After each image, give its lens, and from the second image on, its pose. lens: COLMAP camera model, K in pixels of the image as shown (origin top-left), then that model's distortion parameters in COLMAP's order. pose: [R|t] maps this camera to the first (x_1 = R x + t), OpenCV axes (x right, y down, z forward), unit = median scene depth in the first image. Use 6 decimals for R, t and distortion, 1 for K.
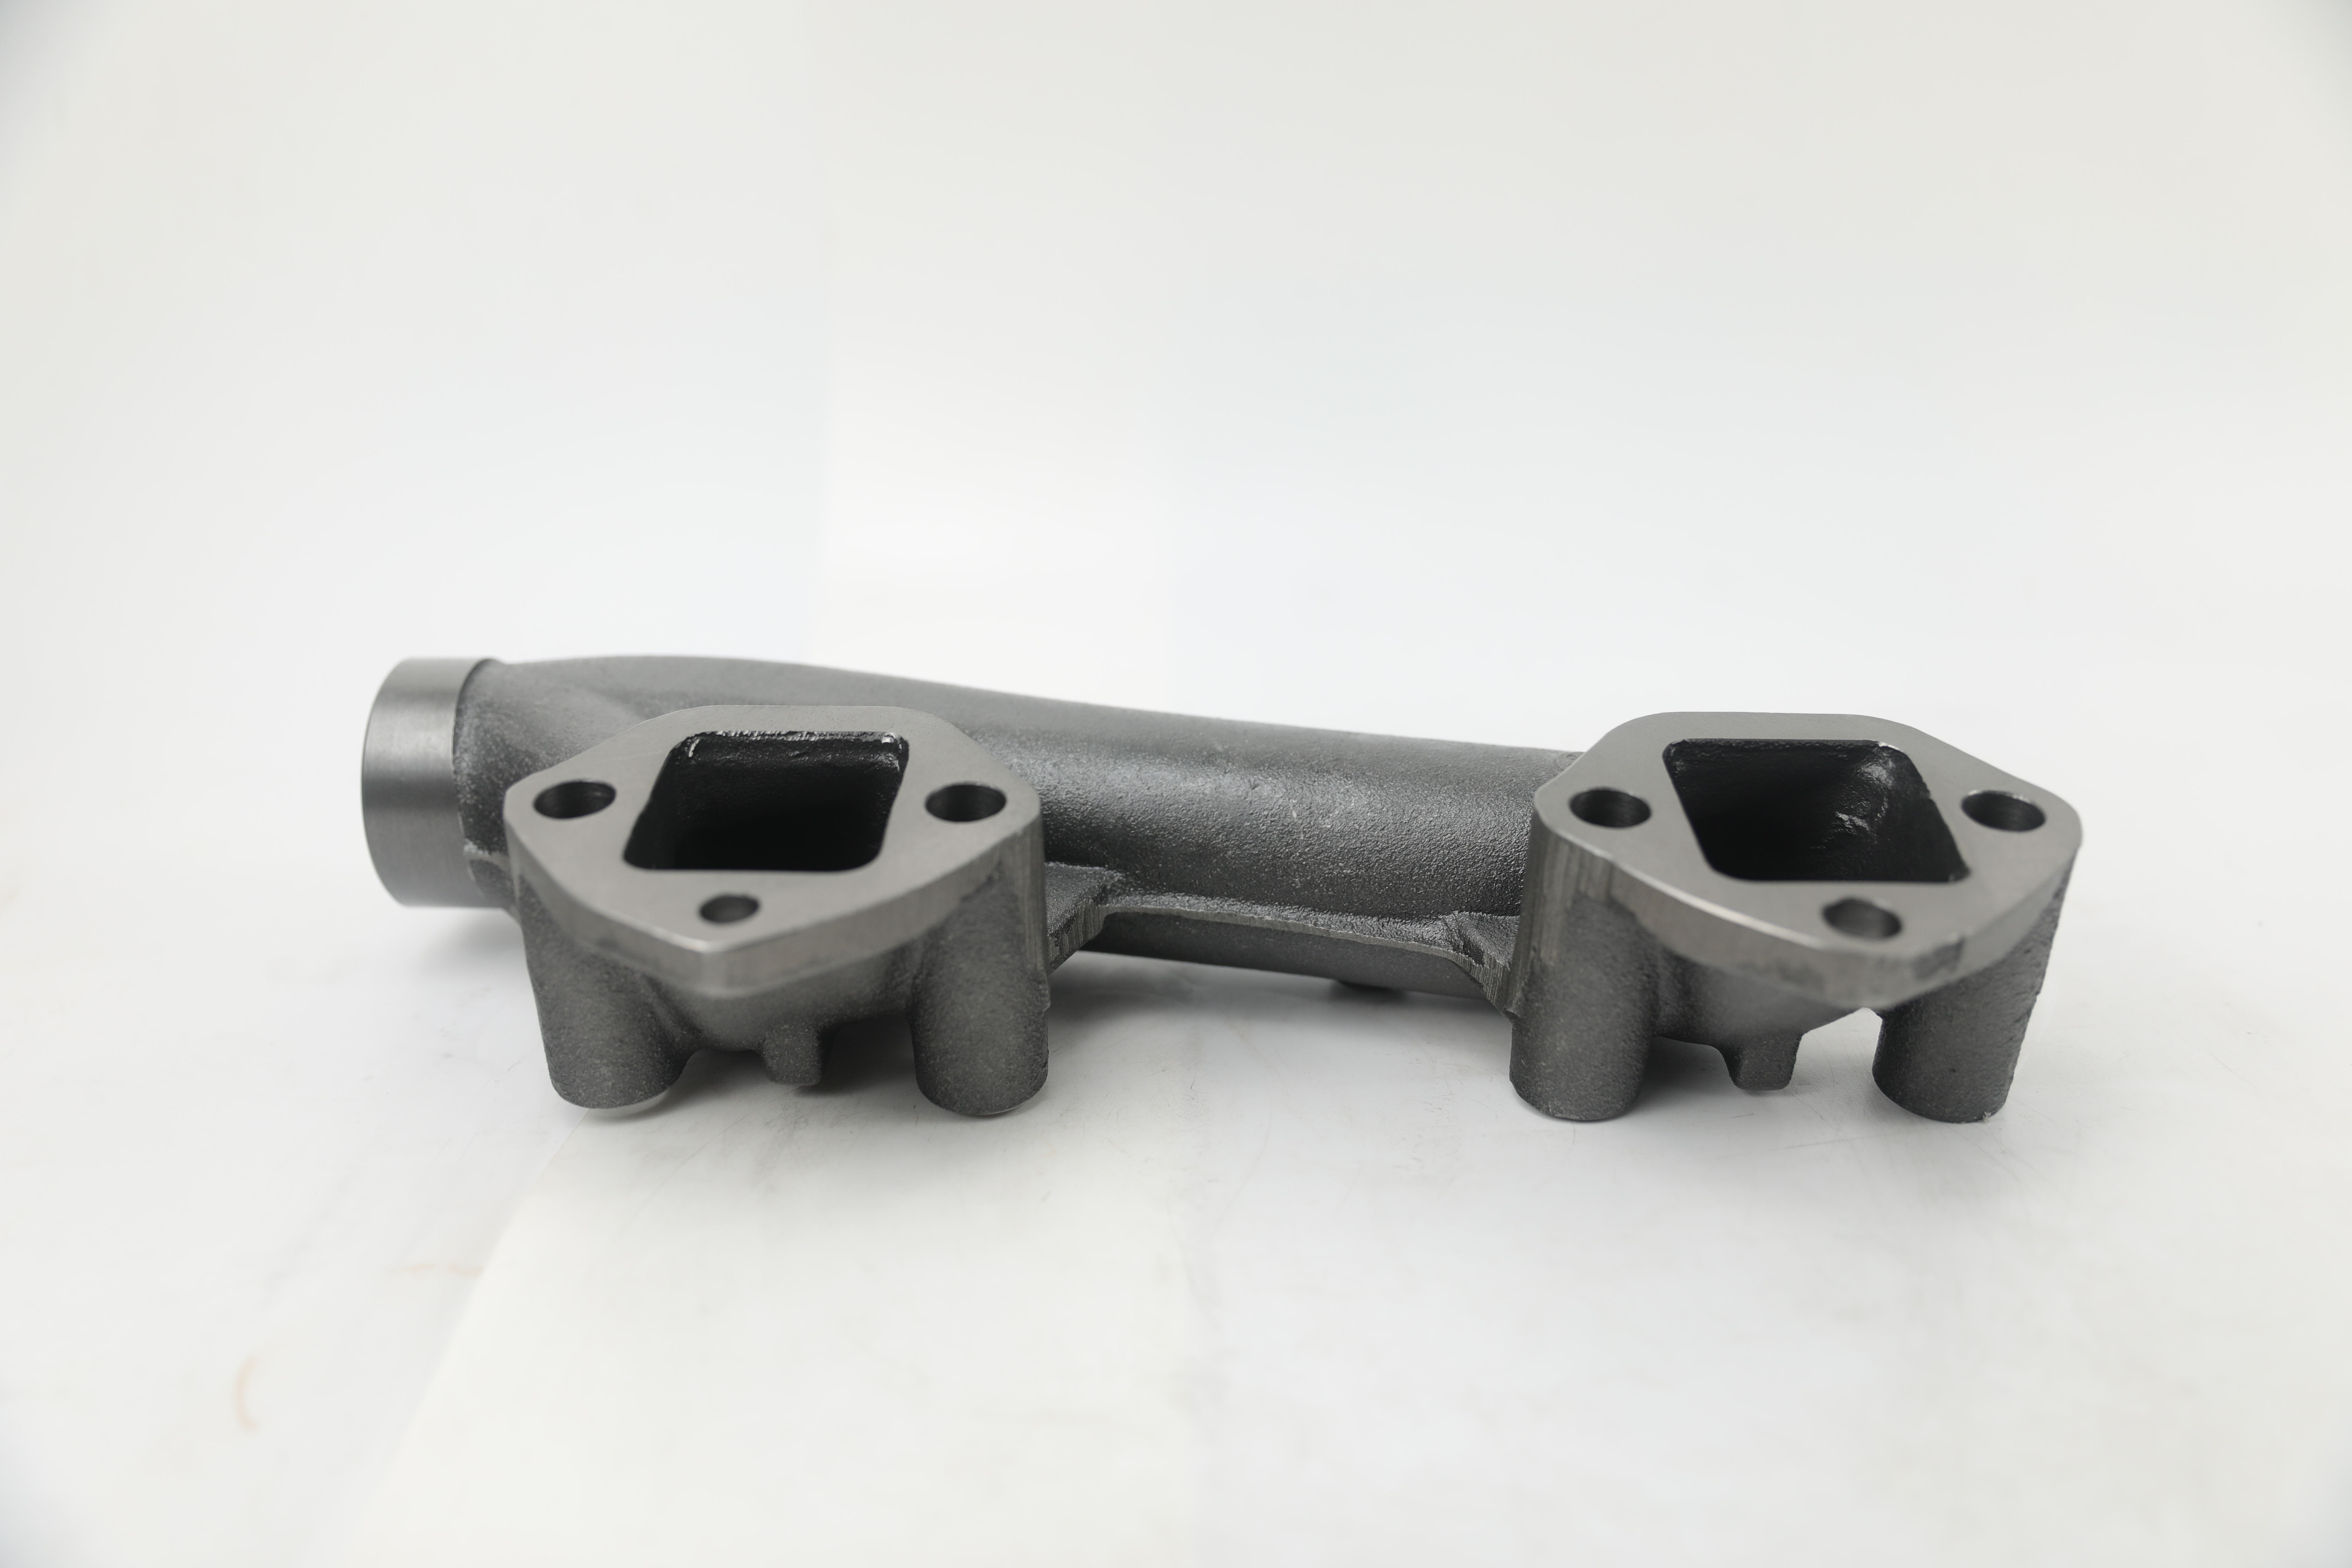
lens RADIAL K [[2147.1, 0, 1184.6], [0, 2147.1, 780.7], [0, 0, 1]] dist [-0.107870, 0.000000]
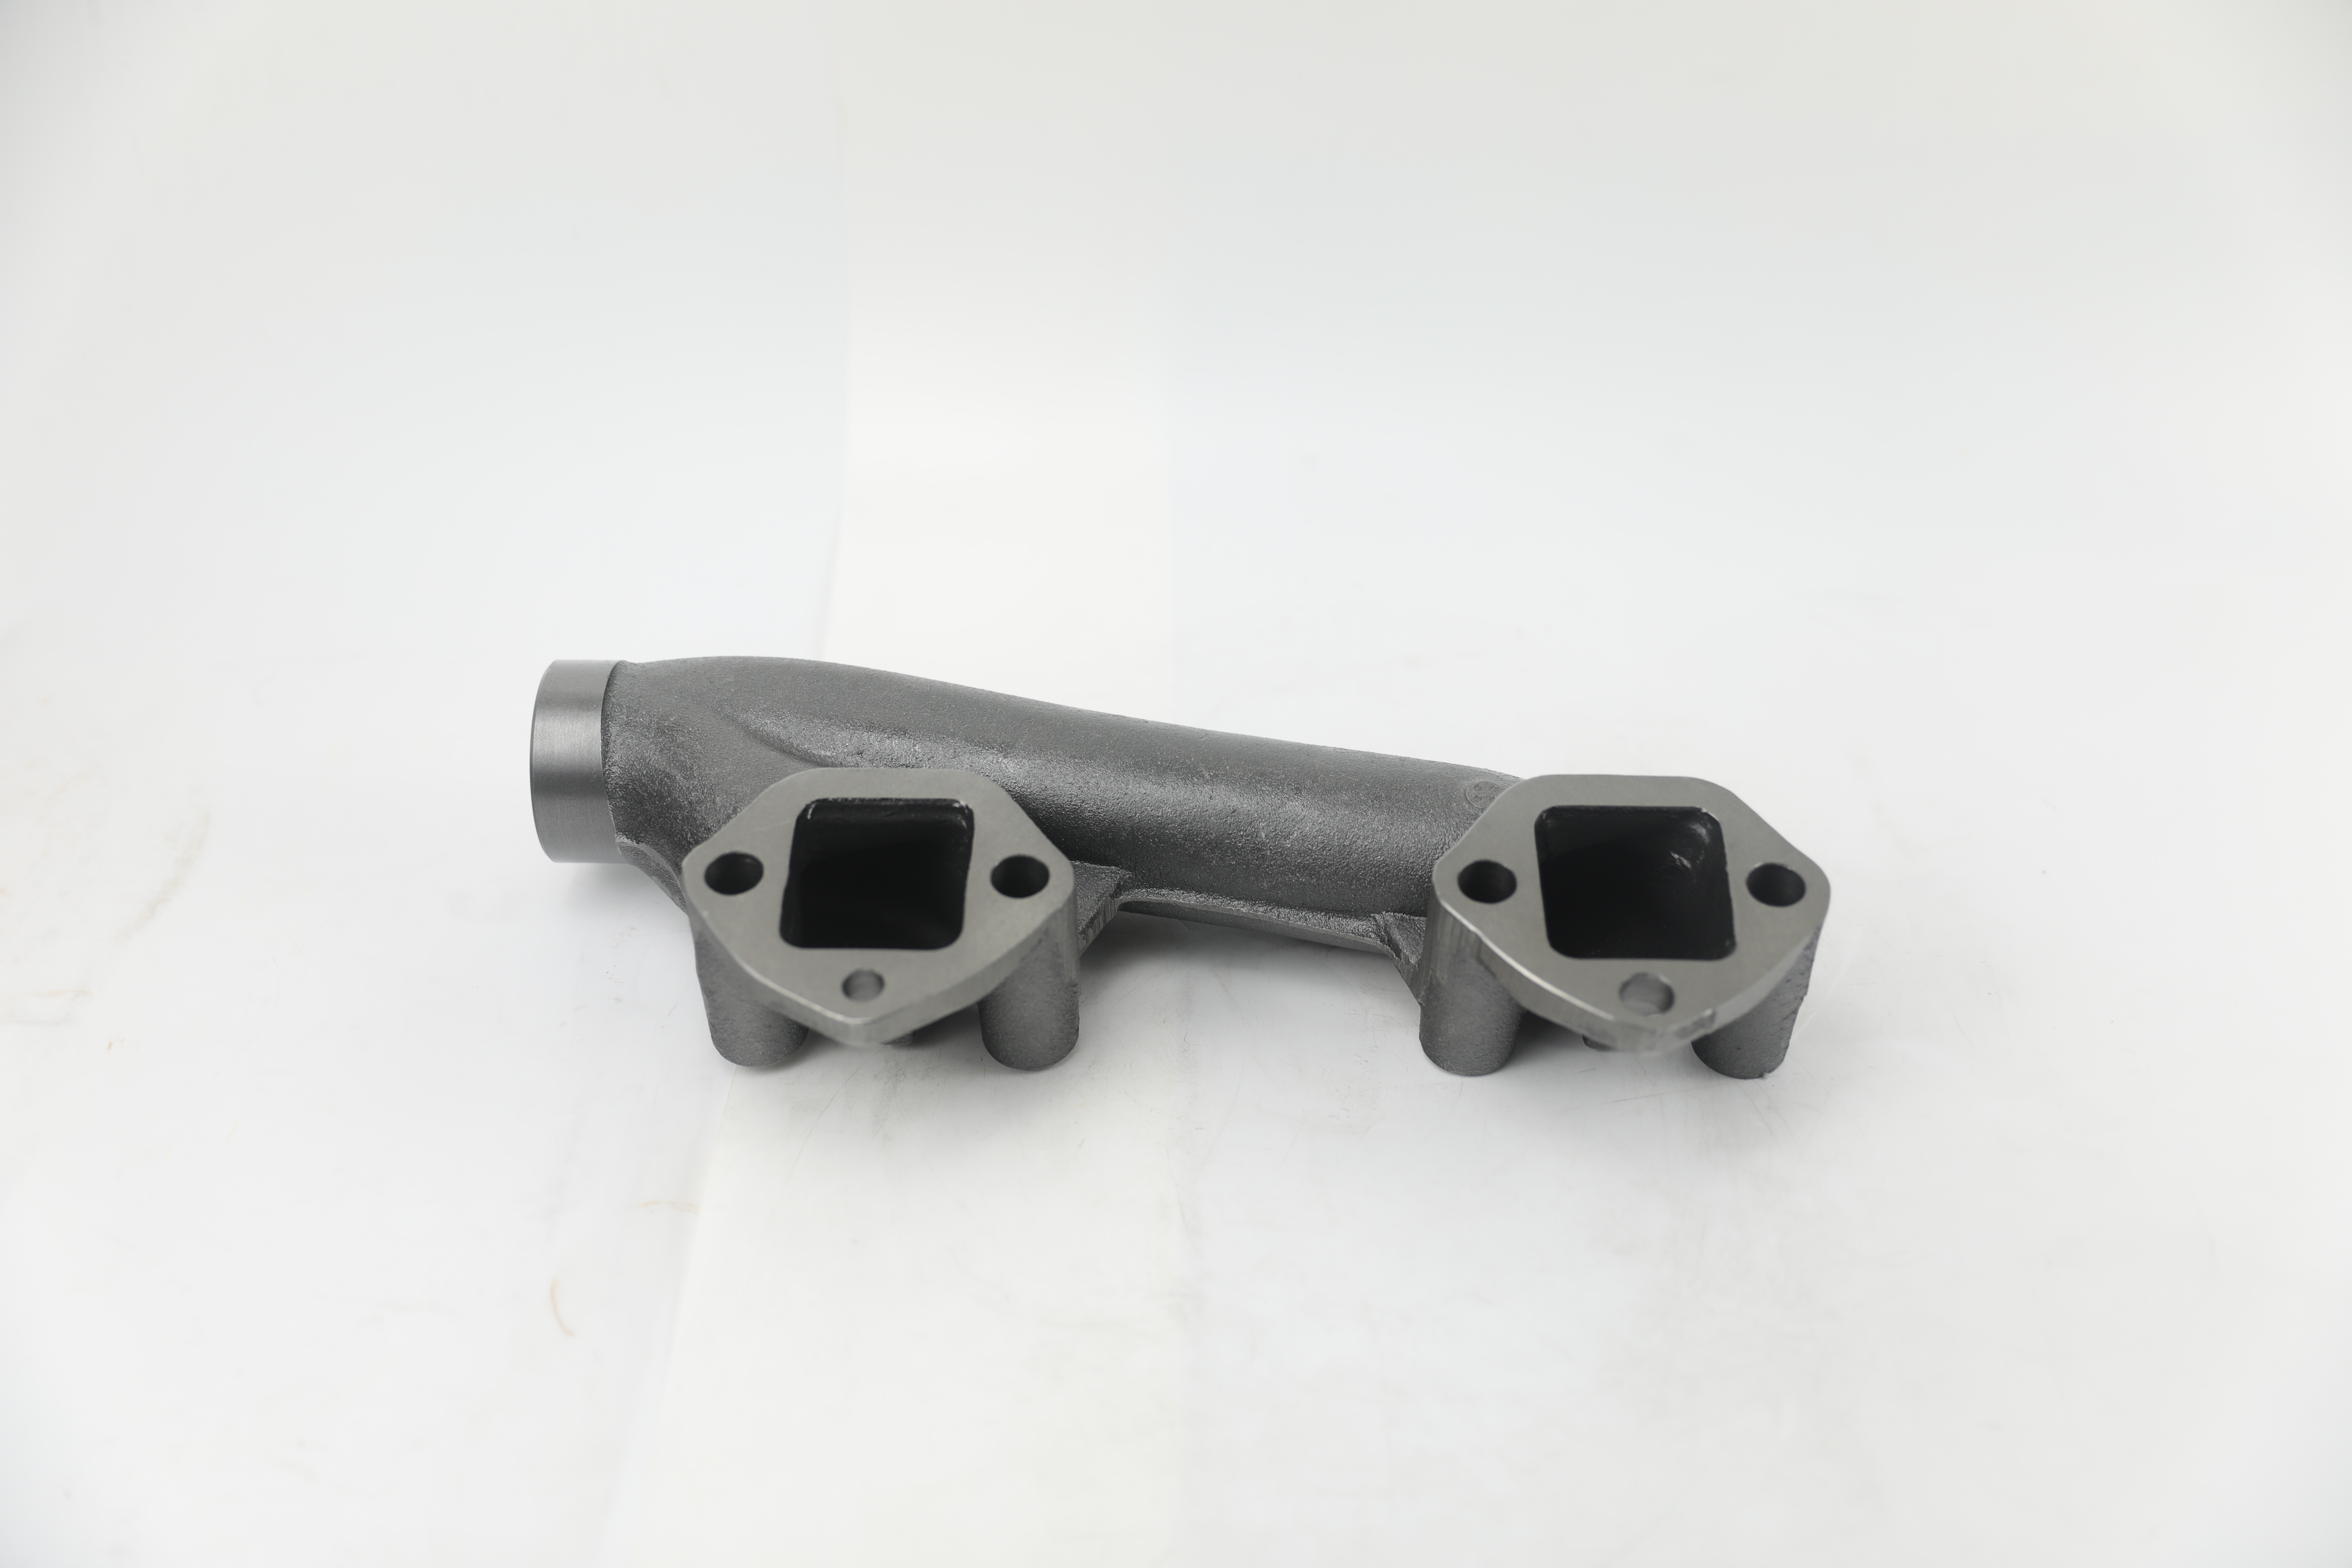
lens RADIAL K [[2863.3, 0, 1176.6], [0, 2863.3, 786.0], [0, 0, 1]] dist [-0.196296, 0.000000]
pose [[0.999974, 0.002080, -0.006893, 0.010767], [-0.000075, 0.960312, 0.278927, -0.537610], [0.007200, -0.278919, 0.960288, -0.721148]]
